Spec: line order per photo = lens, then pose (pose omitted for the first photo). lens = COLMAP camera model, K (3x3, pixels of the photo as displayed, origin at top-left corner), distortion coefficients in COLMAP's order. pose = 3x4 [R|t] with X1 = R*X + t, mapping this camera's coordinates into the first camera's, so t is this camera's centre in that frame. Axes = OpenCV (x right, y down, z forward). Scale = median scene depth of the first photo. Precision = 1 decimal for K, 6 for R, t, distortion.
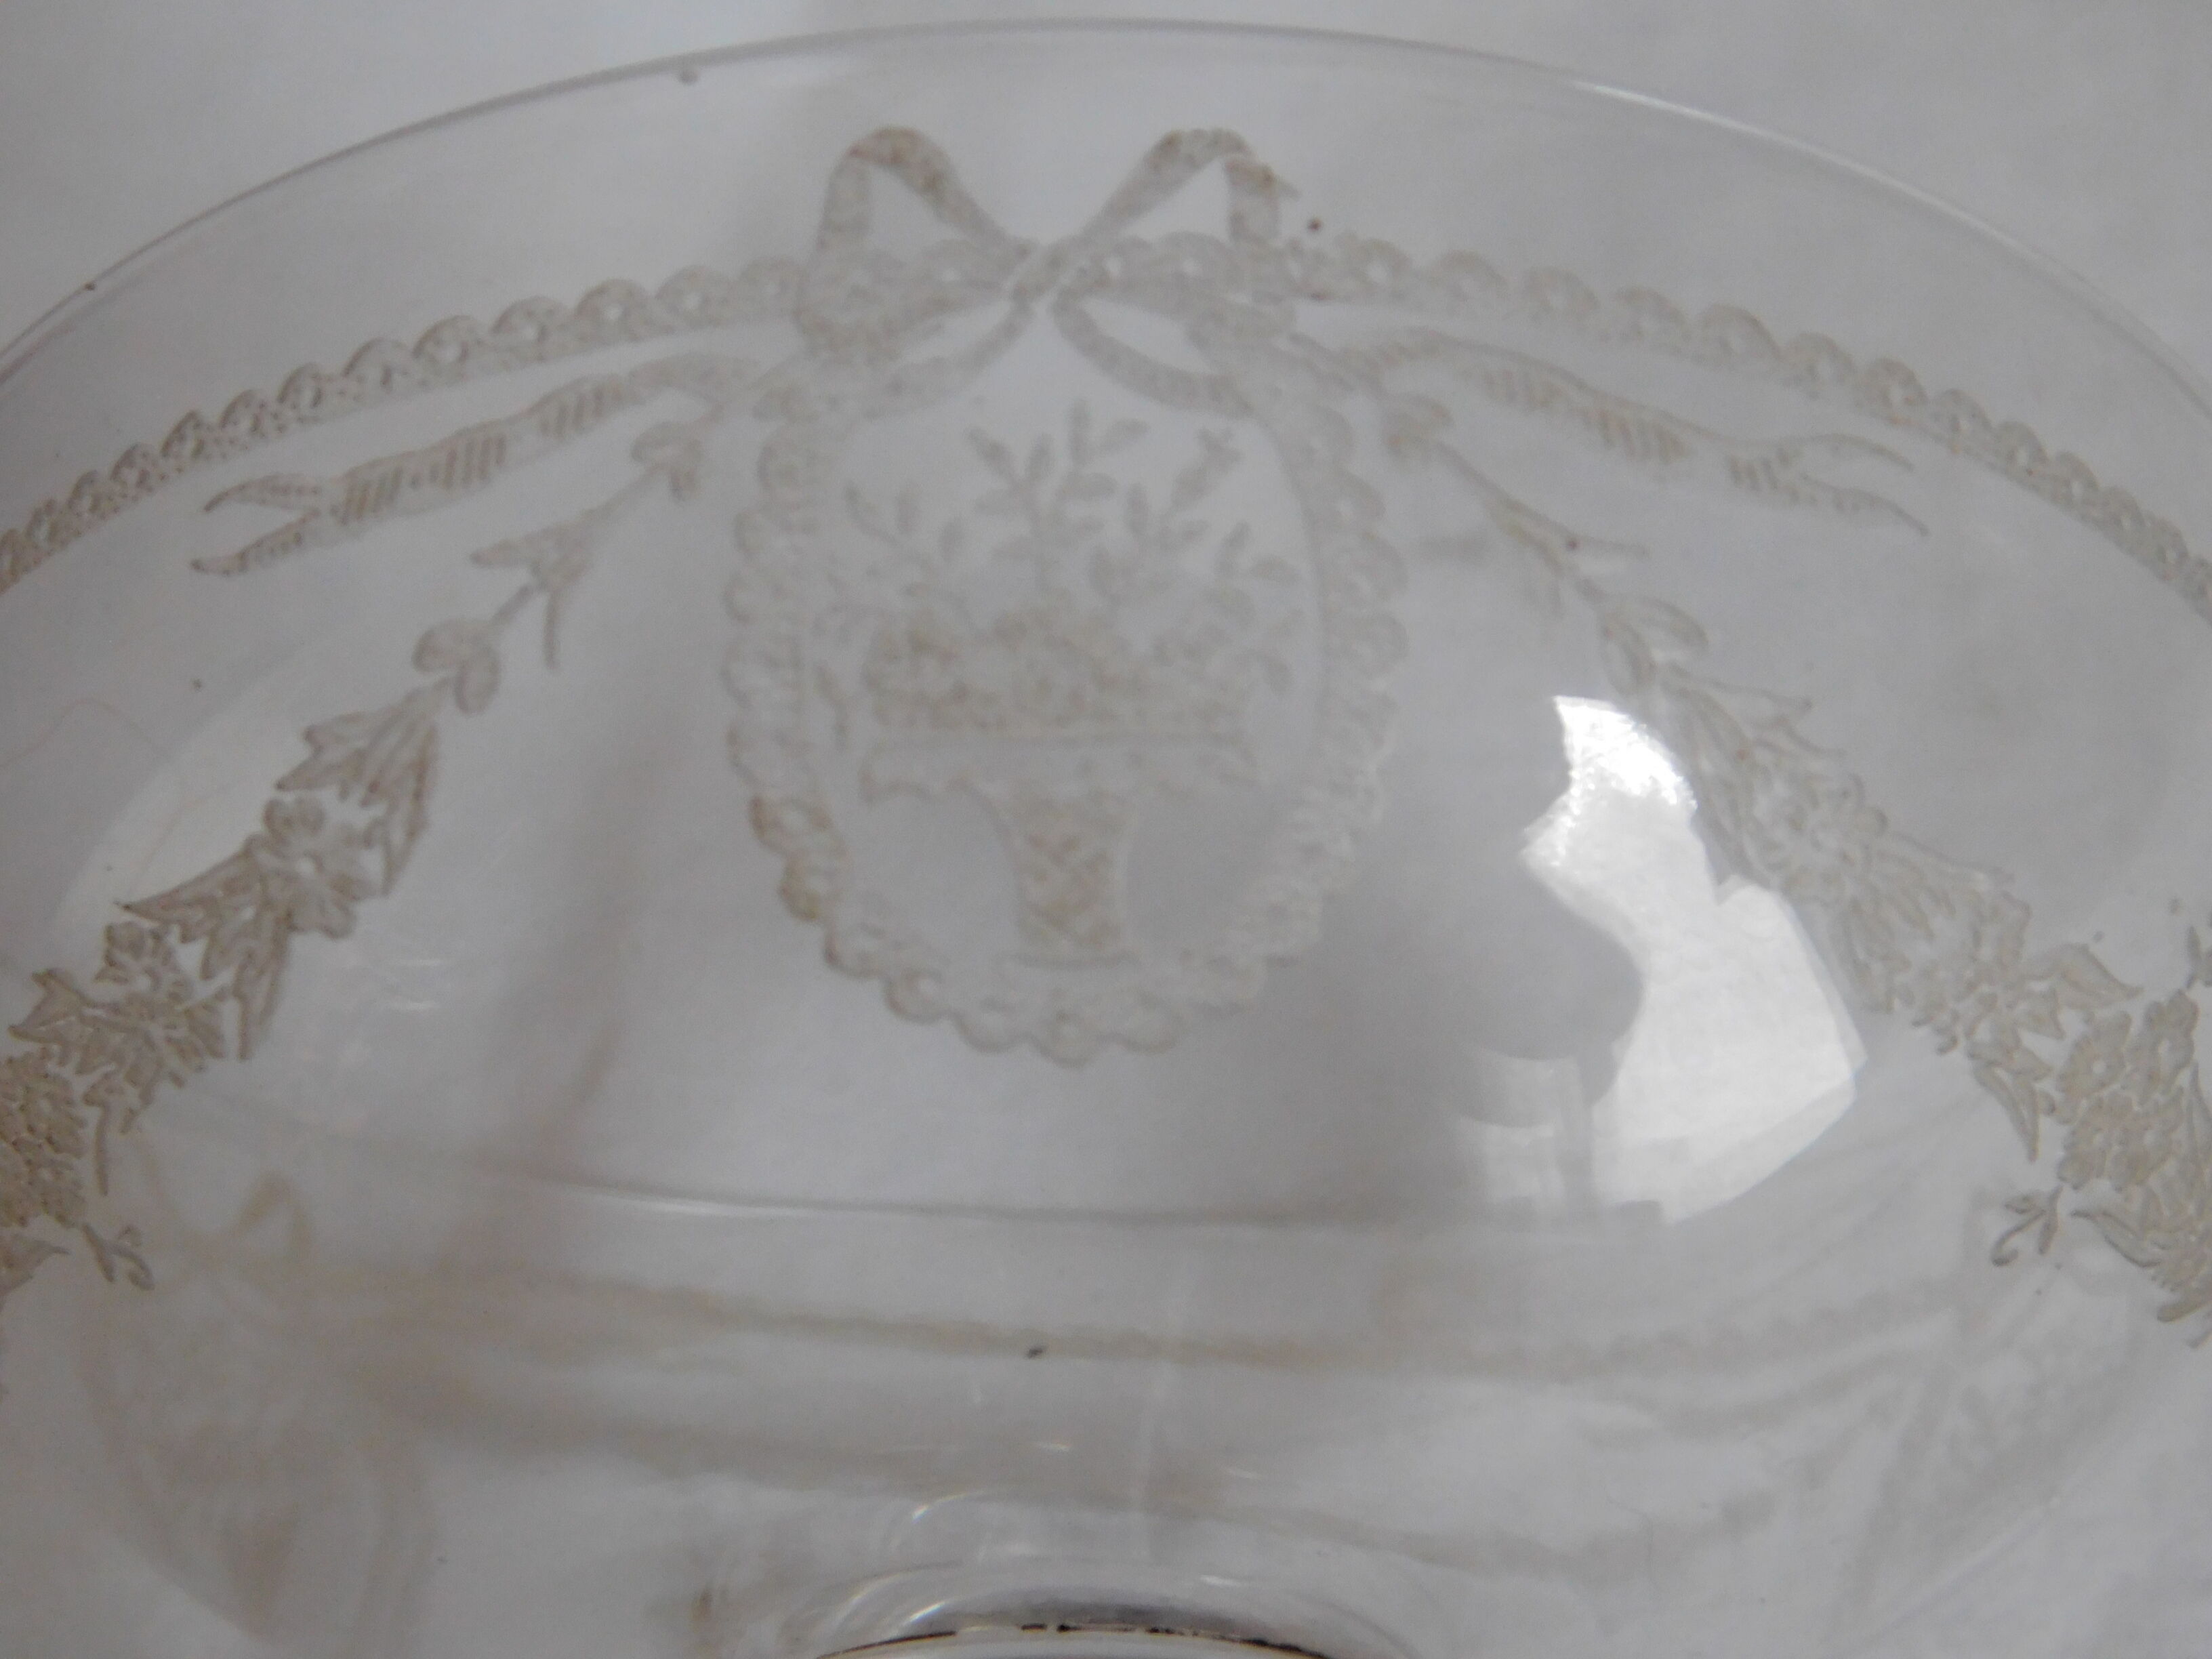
lens RADIAL K [[4283.1, 0, 1106.0], [0, 4283.1, 829.5], [0, 0, 1]] dist [-0.077486, 0.045114]
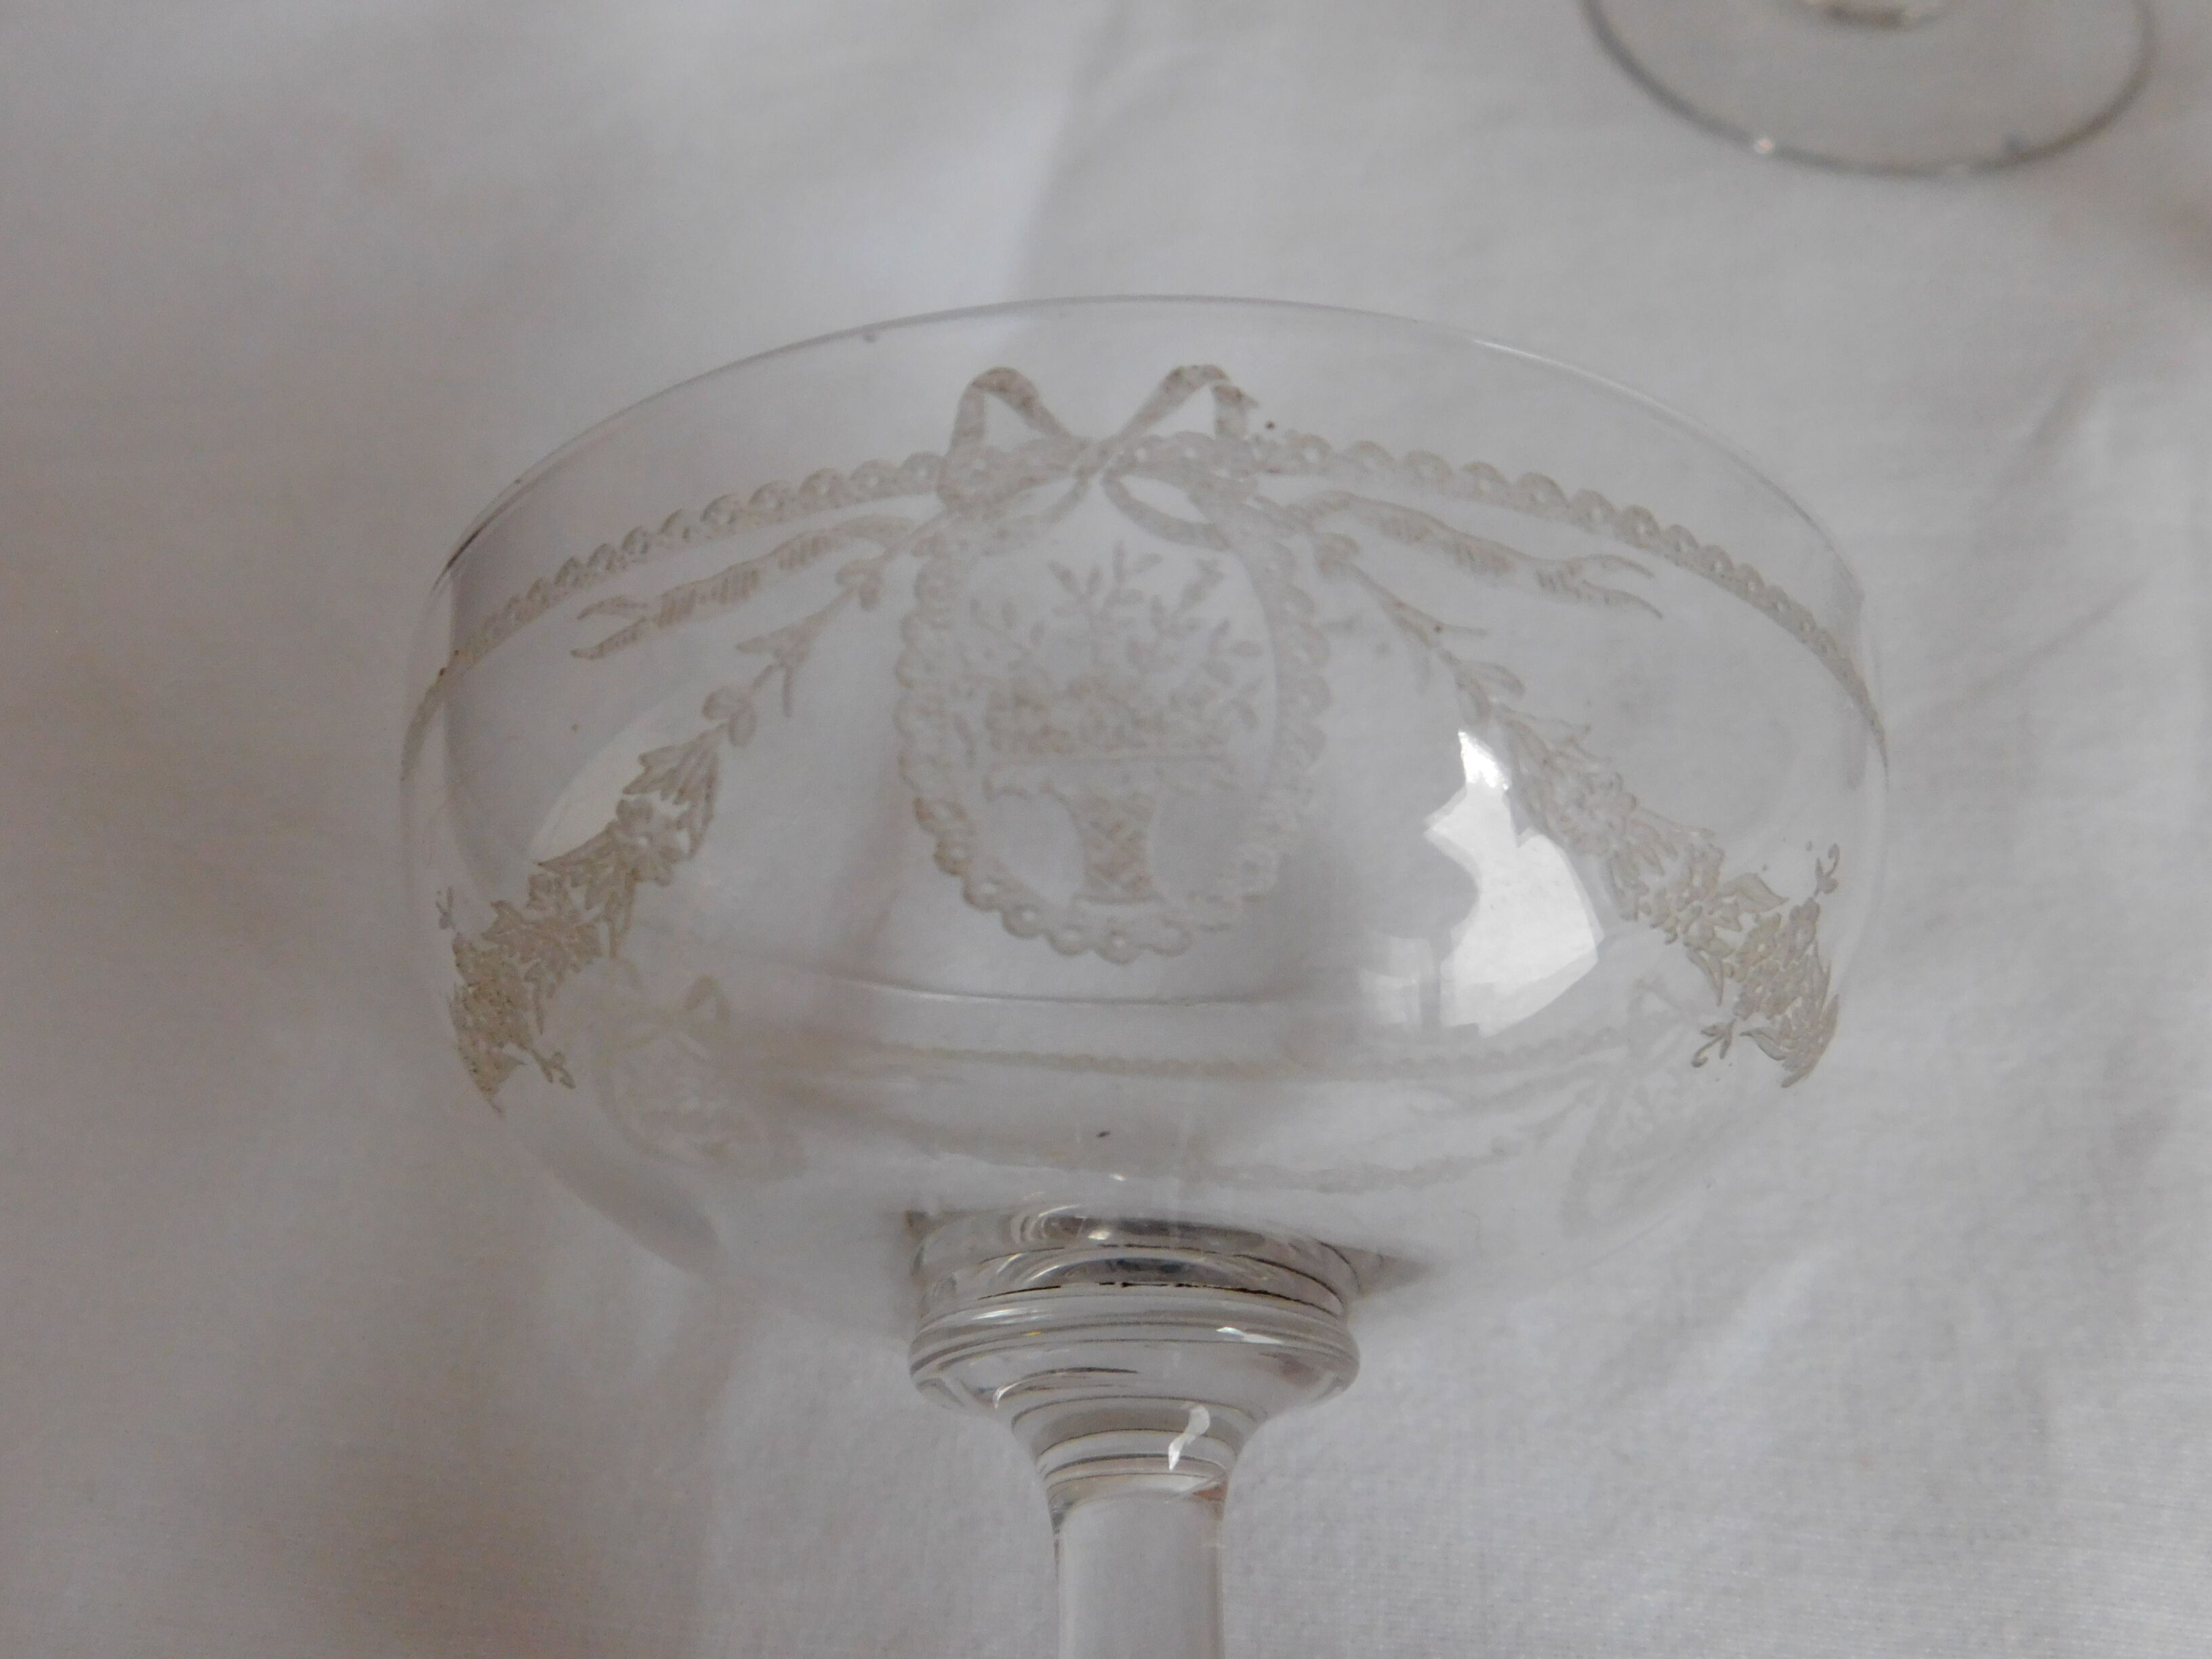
lens RADIAL K [[1909.8, 0, 1106.0], [0, 1909.8, 829.5], [0, 0, 1]] dist [0.010844, 0.000340]
pose [[0.999418, -0.011400, -0.032162, 0.009562], [0.012818, 0.998940, 0.044221, -0.025433], [0.031624, -0.044607, 0.998504, 0.291608]]
